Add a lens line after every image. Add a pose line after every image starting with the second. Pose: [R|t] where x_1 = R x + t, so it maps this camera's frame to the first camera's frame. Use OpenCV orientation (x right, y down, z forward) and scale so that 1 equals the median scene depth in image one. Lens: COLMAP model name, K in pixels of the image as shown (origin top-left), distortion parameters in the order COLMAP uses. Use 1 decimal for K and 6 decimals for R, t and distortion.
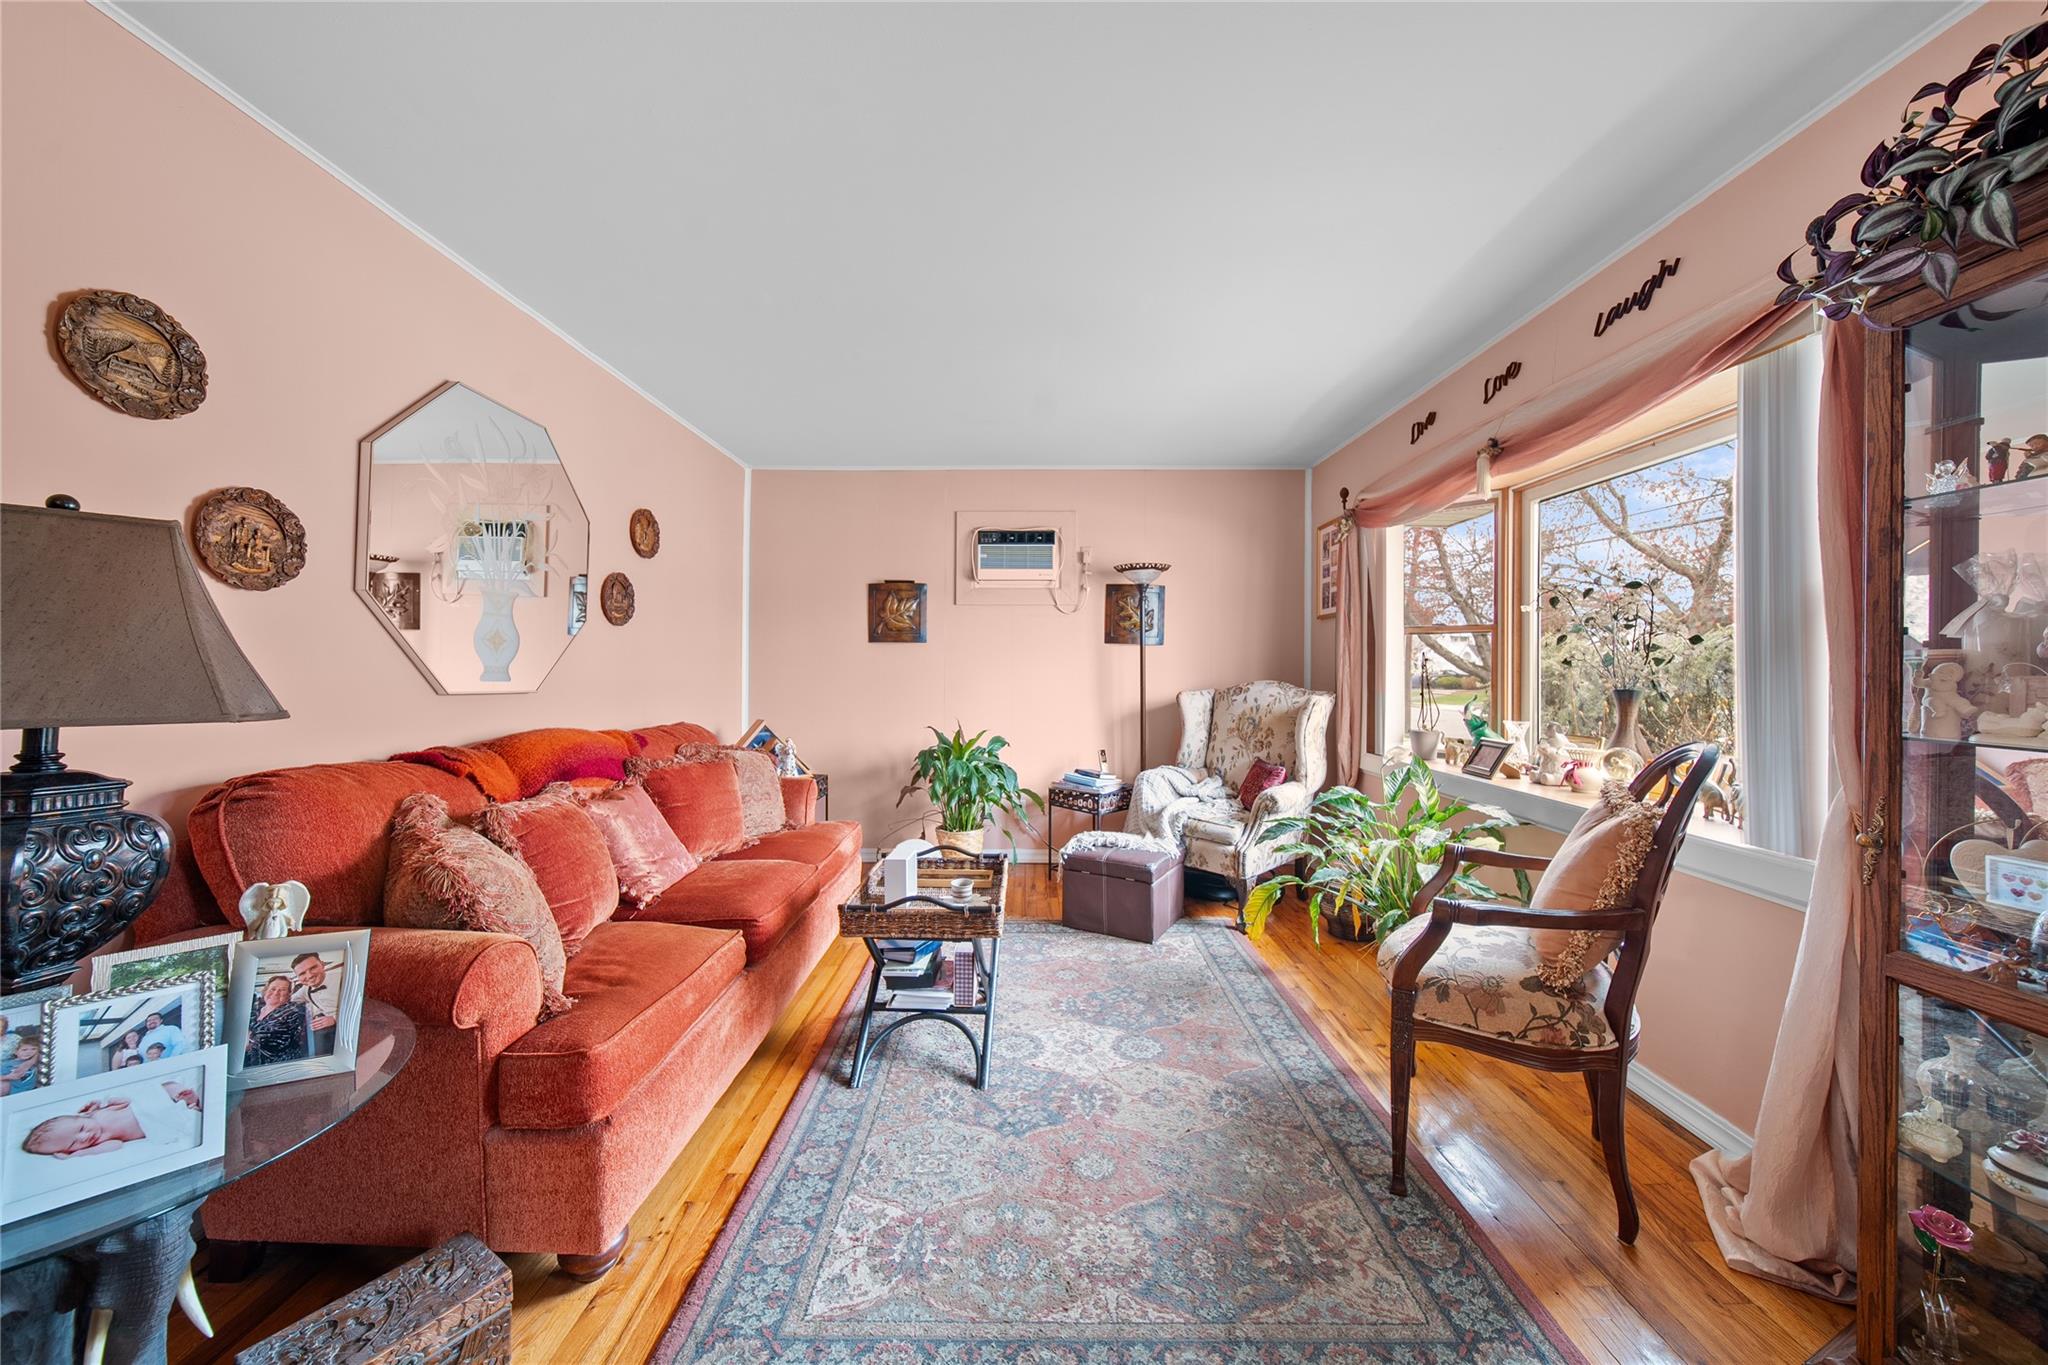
lens RADIAL K [[717.6, 0, 1019.3], [0, 717.6, 673.2], [0, 0, 1]] dist [0.000373, -0.000229]
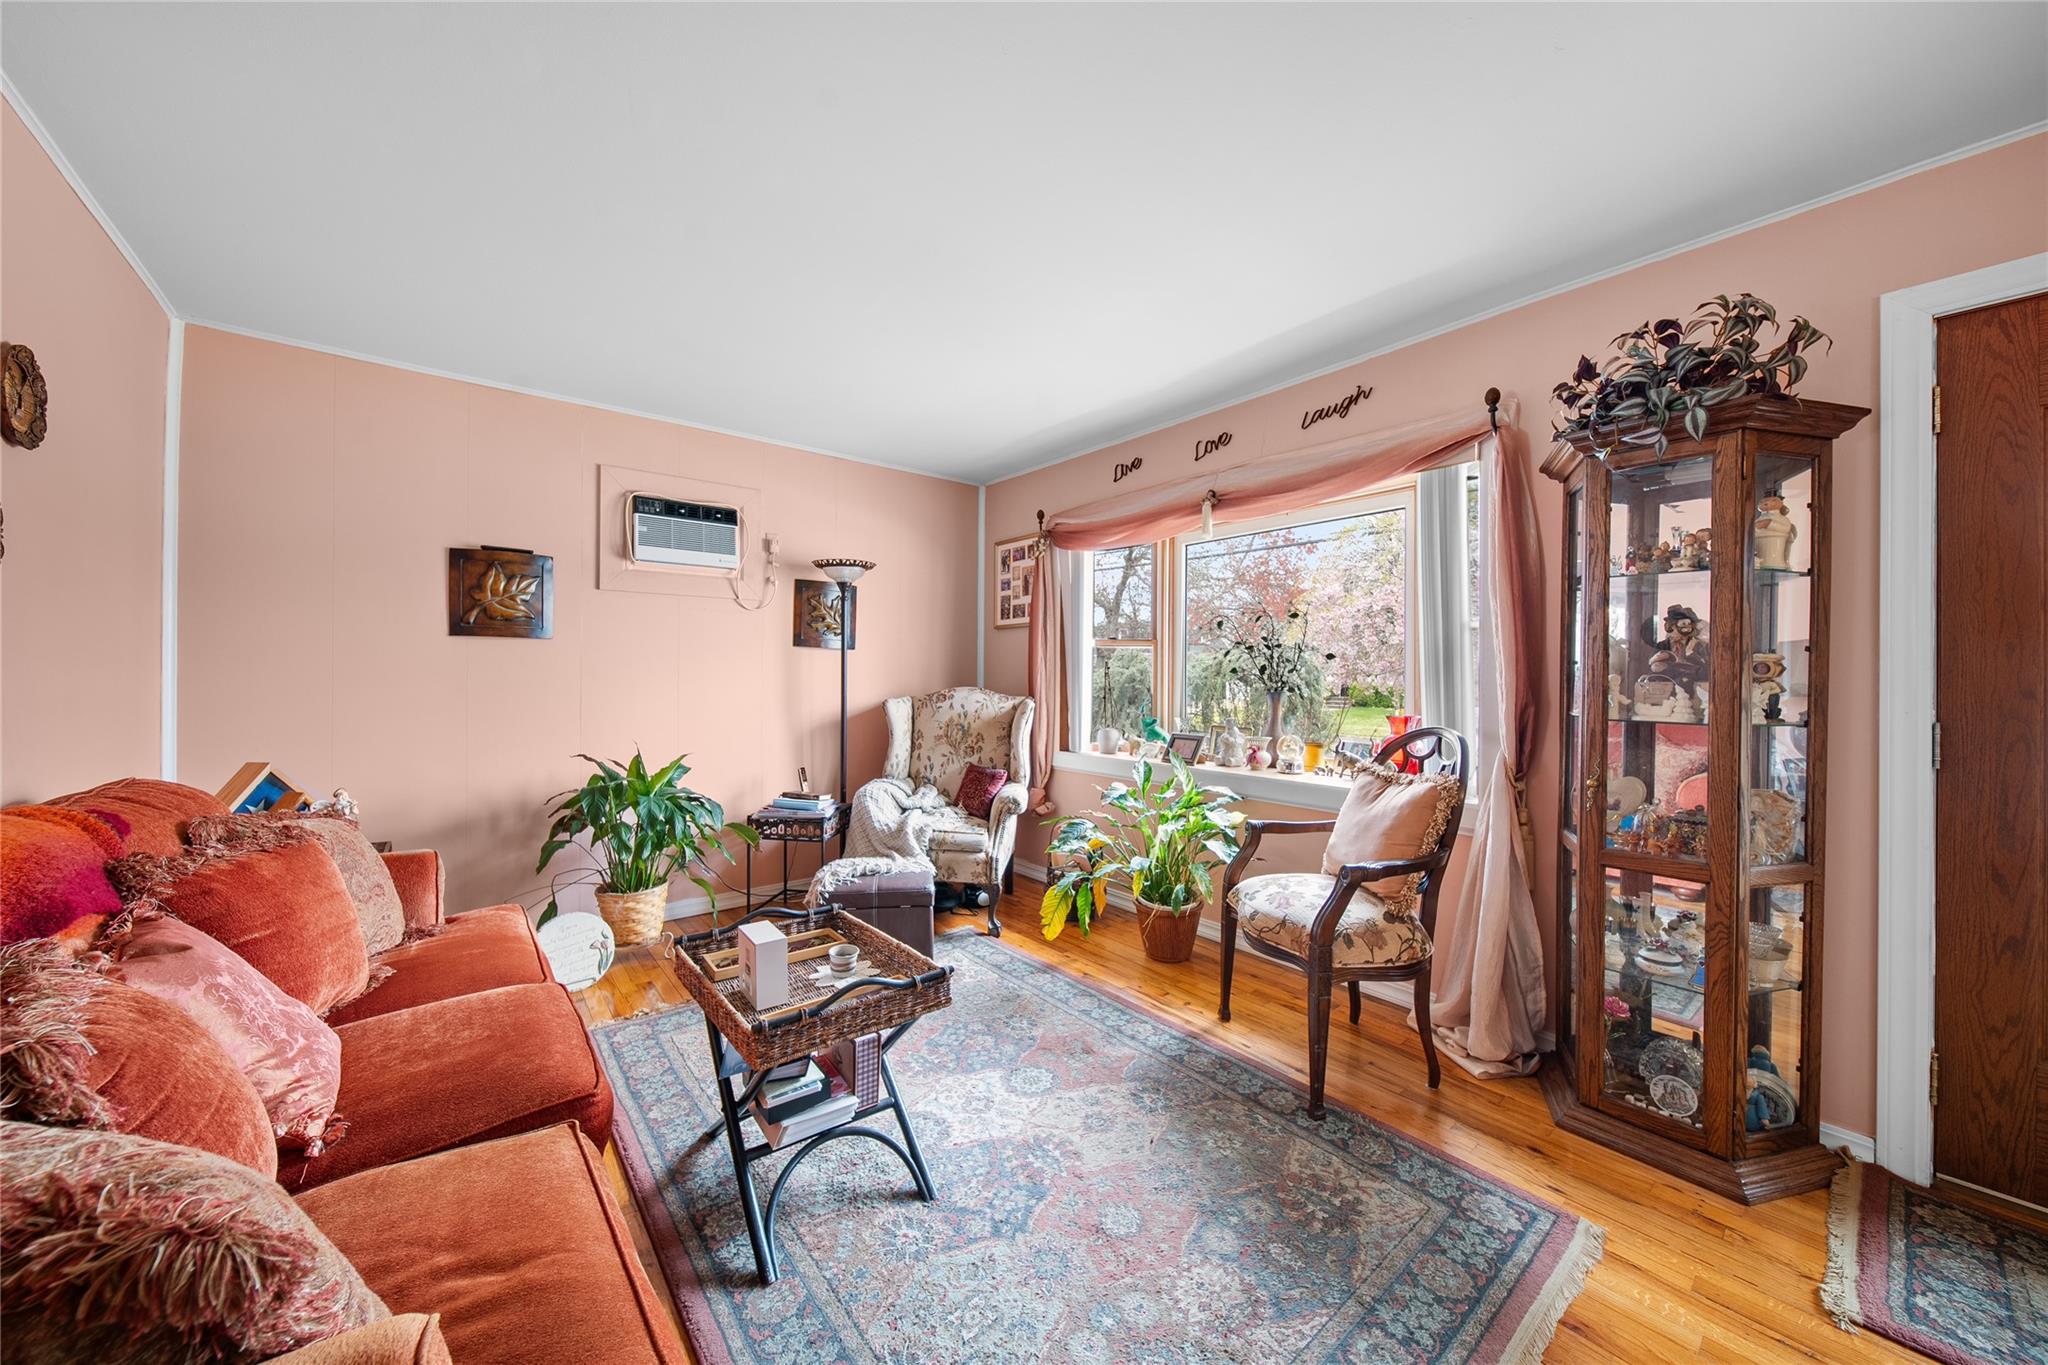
lens RADIAL K [[717.6, 0, 1016.4], [0, 717.6, 681.2], [0, 0, 1]] dist [0.000373, -0.000229]
pose [[0.774833, -0.004771, 0.632148, -0.268891], [0.002287, 0.999986, 0.004745, -0.002925], [-0.632162, -0.002230, 0.774833, 0.175239]]
